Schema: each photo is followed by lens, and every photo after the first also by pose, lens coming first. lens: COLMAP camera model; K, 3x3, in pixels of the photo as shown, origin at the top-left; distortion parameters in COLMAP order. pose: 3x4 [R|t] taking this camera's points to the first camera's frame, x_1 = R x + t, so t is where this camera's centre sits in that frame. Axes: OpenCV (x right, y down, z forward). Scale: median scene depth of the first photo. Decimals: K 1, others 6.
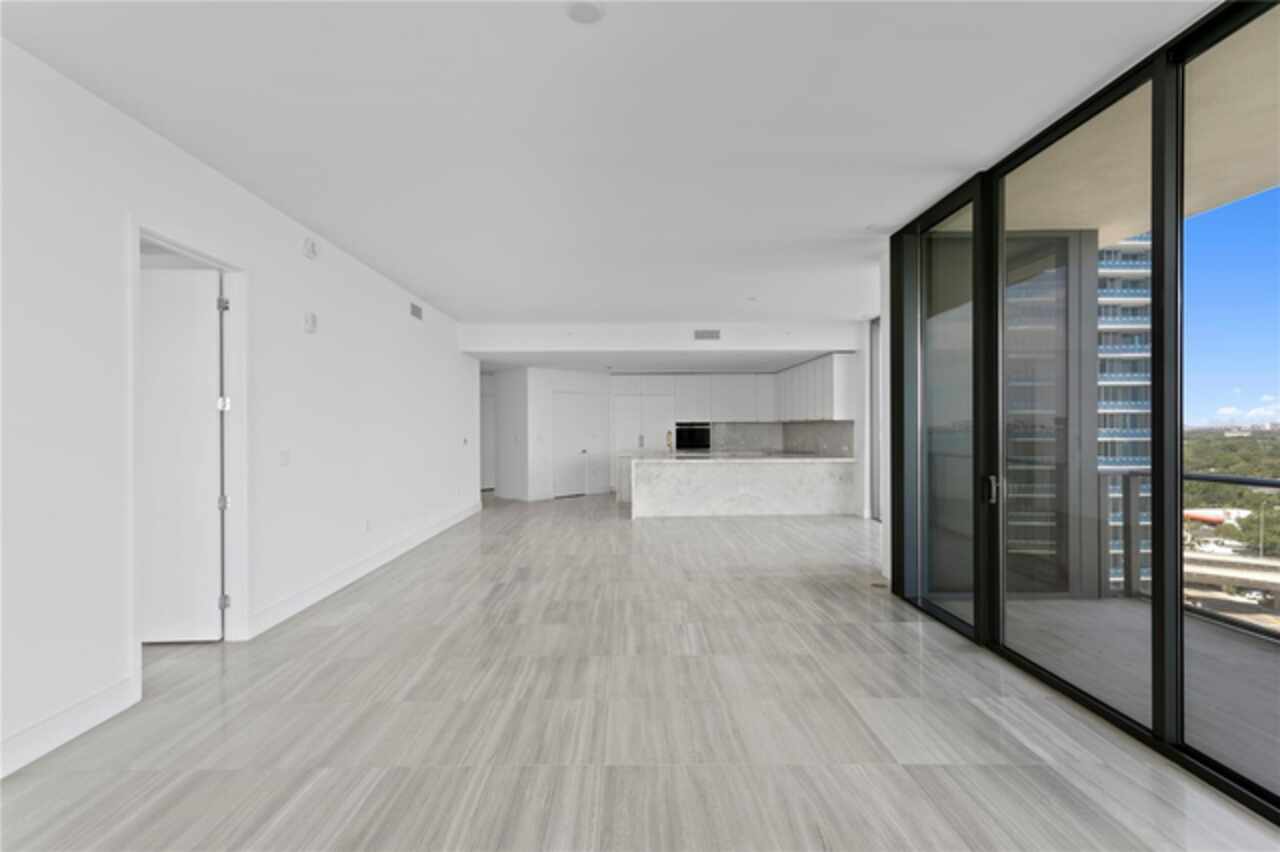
lens RADIAL K [[610.9, 0, 628.8], [0, 610.9, 426.6], [0, 0, 1]] dist [0.003062, 0.000003]
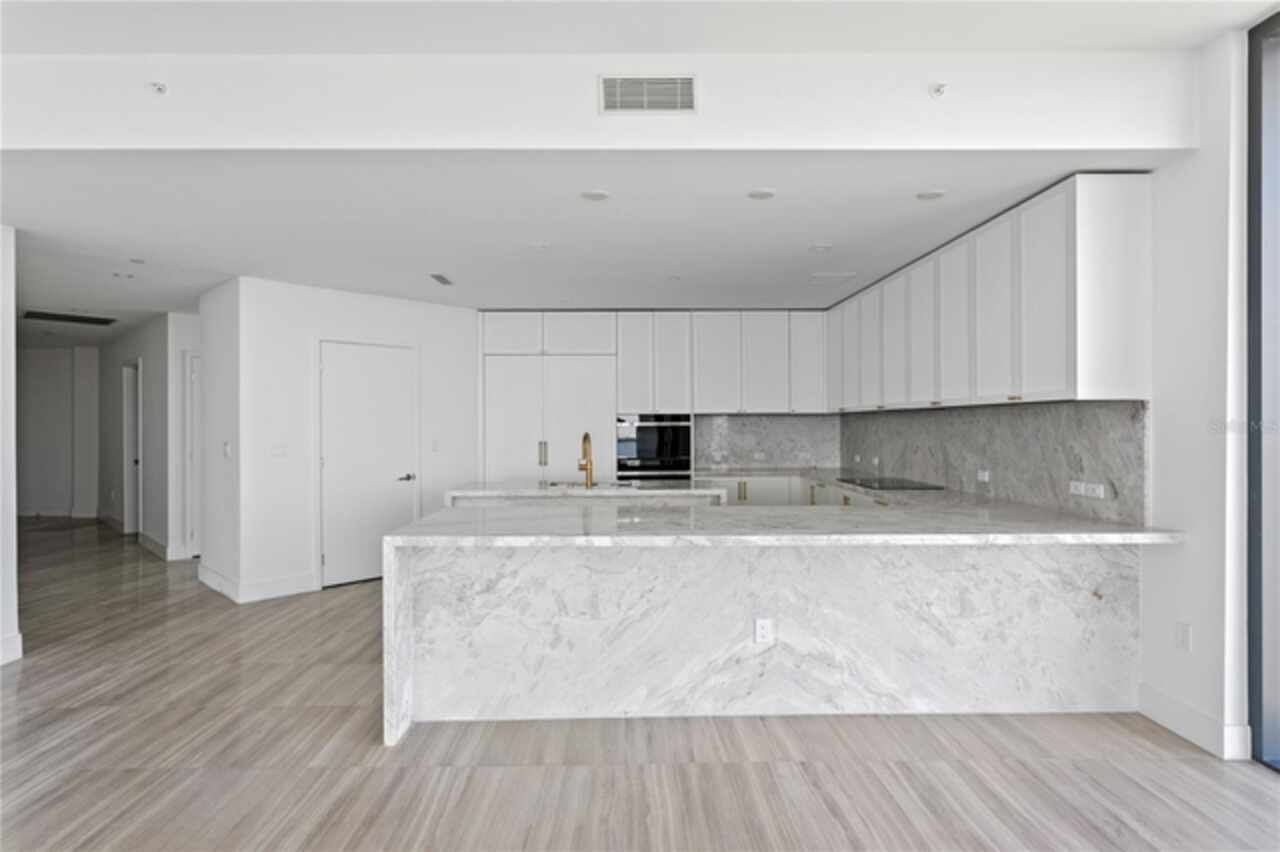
lens RADIAL K [[670.0, 0, 618.4], [0, 670.0, 426.2], [0, 0, 1]] dist [-0.015965, -0.000534]
pose [[0.999952, 0.002215, -0.009552, 0.145706], [-0.002195, 0.999995, 0.002071, 0.002216], [0.009557, -0.002050, 0.999952, 0.855636]]
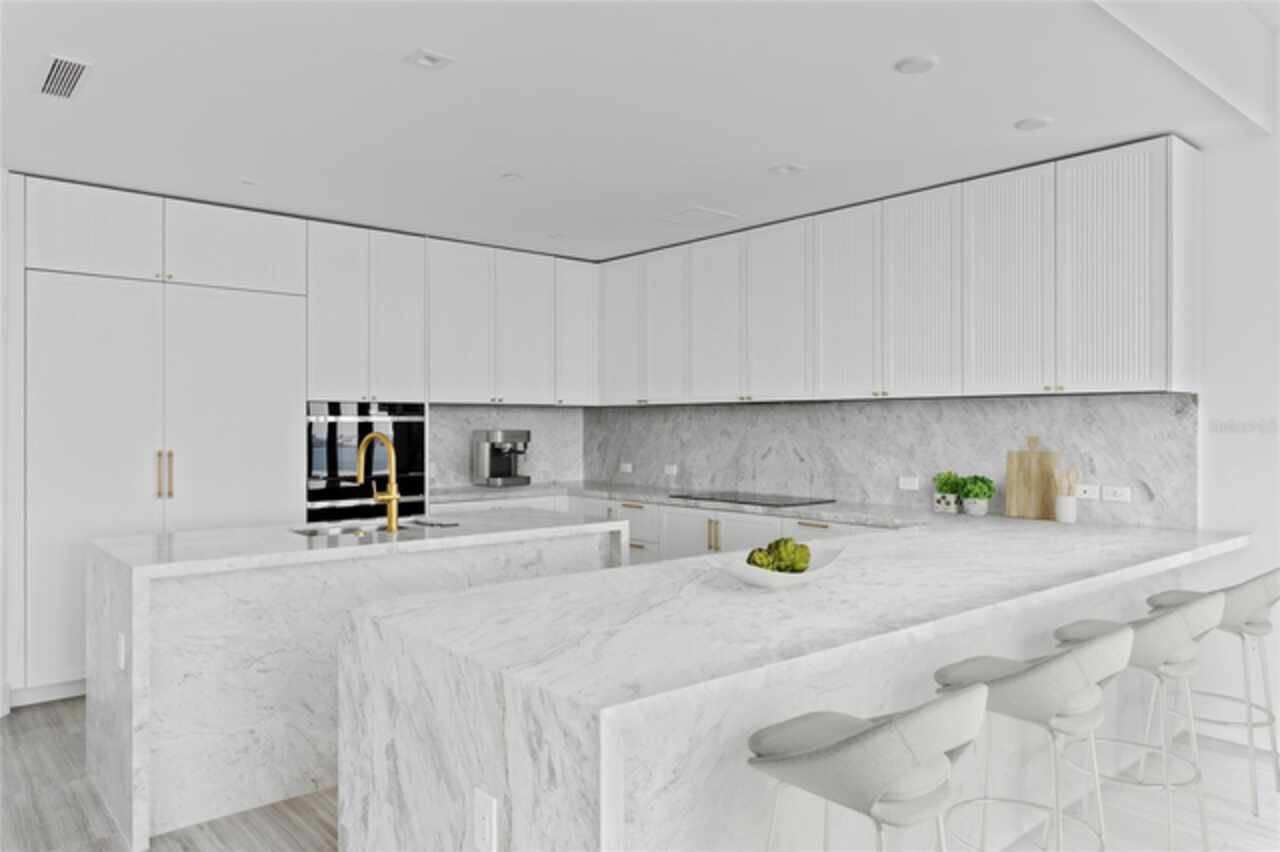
lens RADIAL K [[874.1, 0, 620.8], [0, 874.1, 427.9], [0, 0, 1]] dist [-0.003369, 0.000417]
pose [[0.766787, 0.003157, 0.641894, -0.108817], [-0.004140, 0.999991, 0.000028, 0.007255], [-0.641888, -0.002679, 0.766793, 1.096155]]
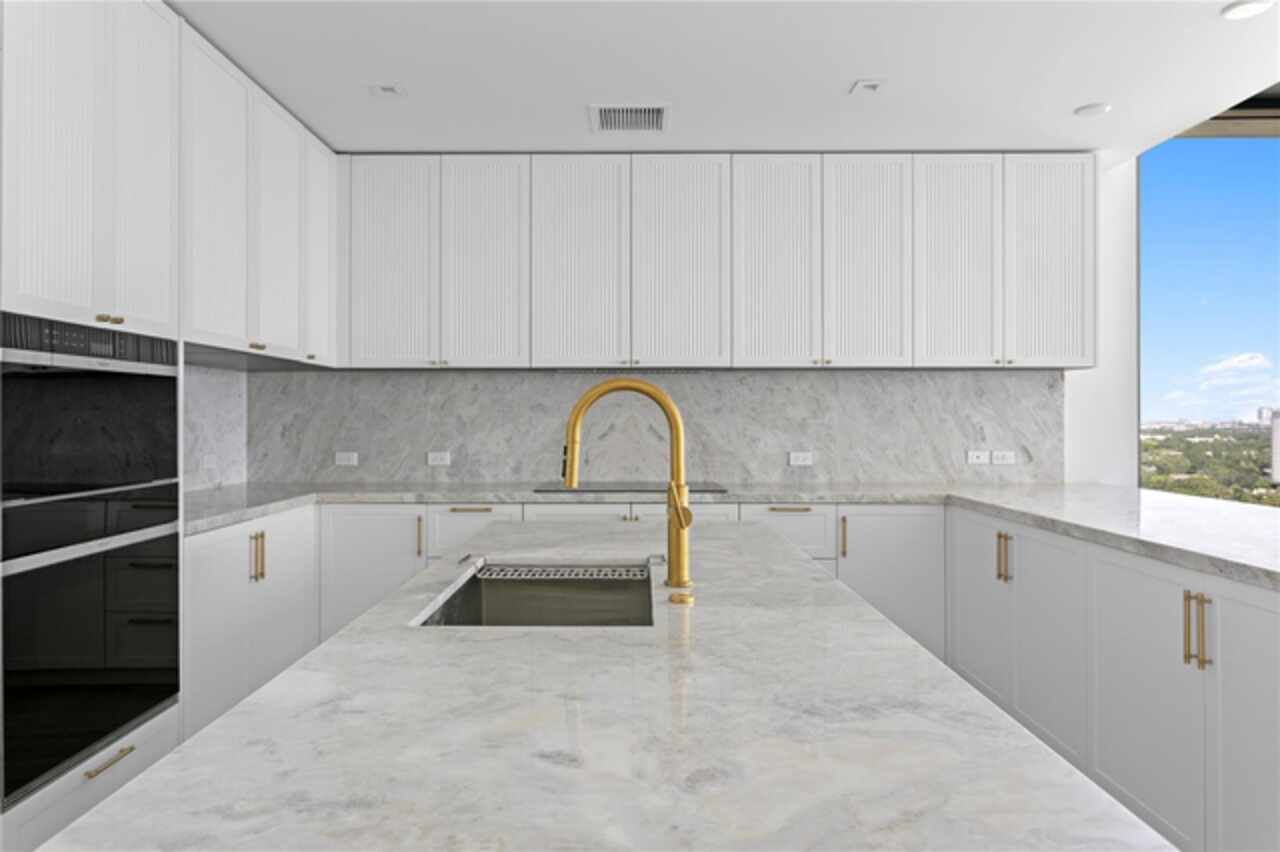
lens RADIAL K [[831.0, 0, 622.4], [0, 831.0, 421.5], [0, 0, 1]] dist [-0.004227, -0.000646]
pose [[0.018213, 0.003092, 0.999829, -0.118303], [0.000051, 0.999995, -0.003094, 0.022845], [-0.999834, 0.000107, 0.018213, 1.565842]]
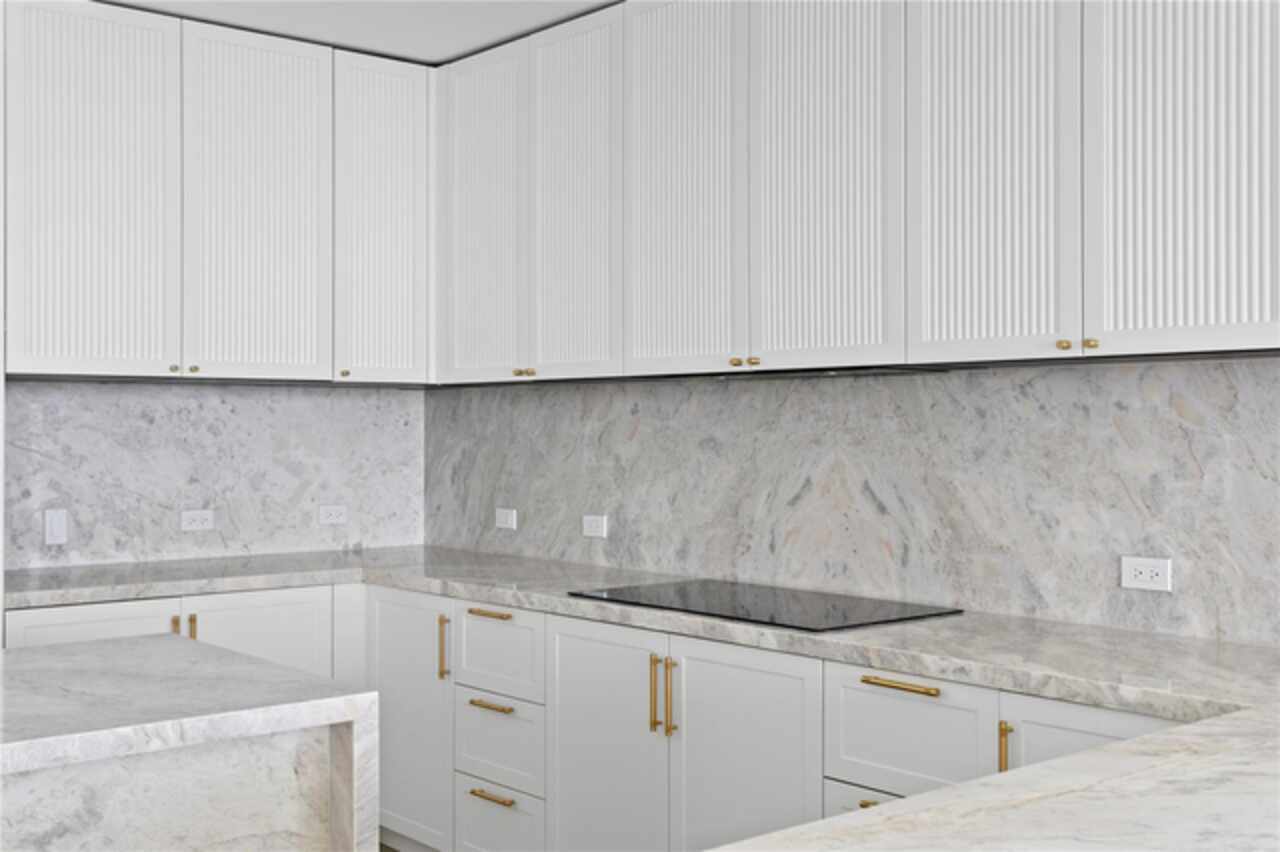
lens RADIAL K [[1413.9, 0, 606.4], [0, 1413.9, 425.7], [0, 0, 1]] dist [0.007984, 0.002427]
pose [[0.774596, 0.005718, 0.632431, 0.084047], [-0.004266, 0.999984, -0.003817, 0.006483], [-0.632442, 0.000259, 0.774607, 1.233493]]
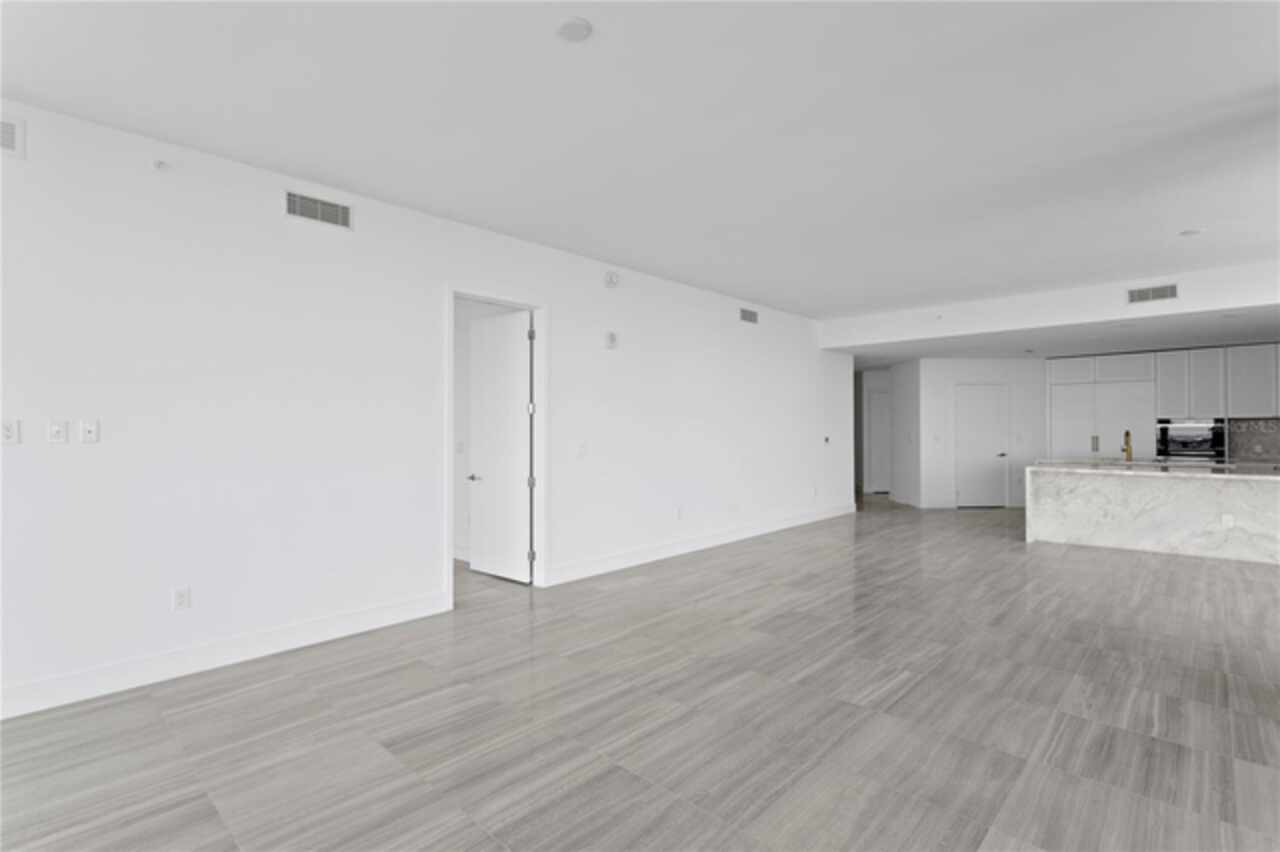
lens RADIAL K [[604.4, 0, 628.9], [0, 604.4, 425.8], [0, 0, 1]] dist [0.003465, 0.000579]
pose [[0.718969, -0.000092, -0.695043, 0.222851], [0.001326, 0.999998, 0.001239, -0.000445], [0.695041, -0.001813, 0.718967, 0.101491]]
